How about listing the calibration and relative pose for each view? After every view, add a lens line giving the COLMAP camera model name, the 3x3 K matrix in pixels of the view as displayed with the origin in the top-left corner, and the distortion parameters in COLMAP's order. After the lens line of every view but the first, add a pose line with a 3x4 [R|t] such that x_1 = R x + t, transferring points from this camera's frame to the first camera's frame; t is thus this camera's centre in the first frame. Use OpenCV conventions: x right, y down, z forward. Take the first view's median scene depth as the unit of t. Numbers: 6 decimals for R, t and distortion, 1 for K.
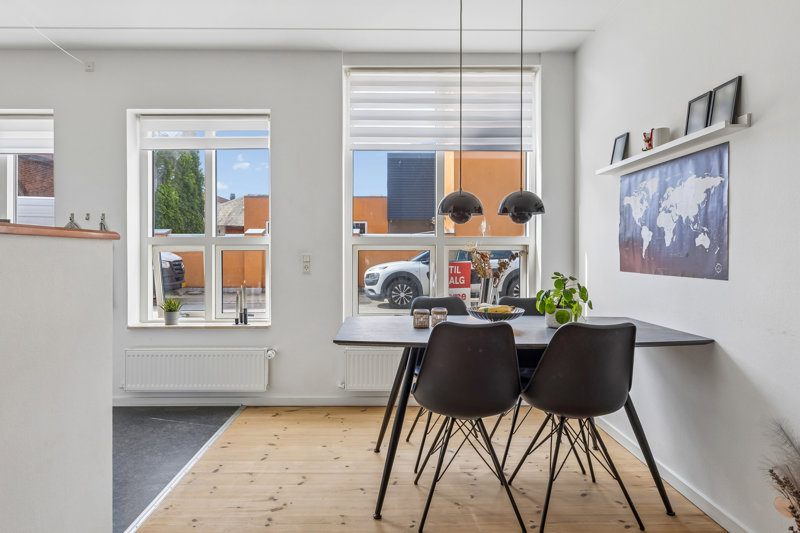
lens RADIAL K [[494.0, 0, 394.2], [0, 494.0, 264.2], [0, 0, 1]] dist [-0.008649, -0.001973]
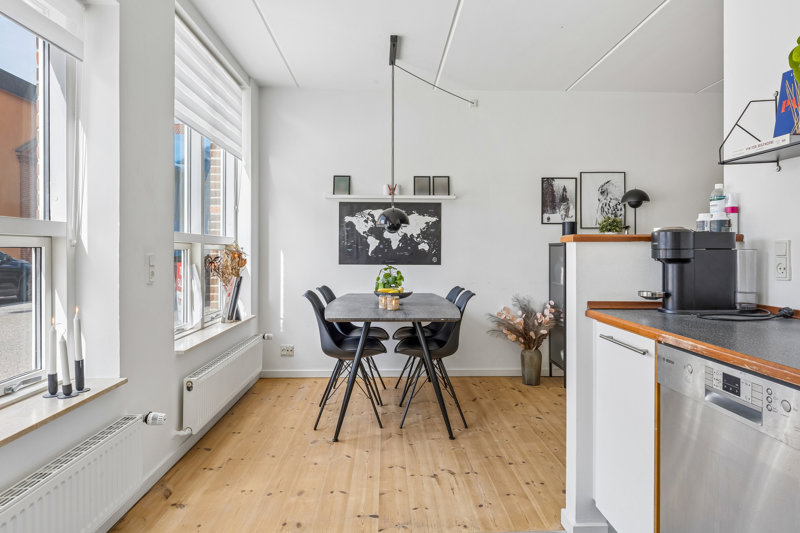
lens RADIAL K [[476.1, 0, 394.5], [0, 476.1, 249.1], [0, 0, 1]] dist [0.001053, -0.001203]
pose [[0.006733, -0.006589, 0.999956, -1.255242], [0.020566, 0.999768, 0.006450, -0.047857], [-0.999766, 0.020522, 0.006867, 1.012712]]
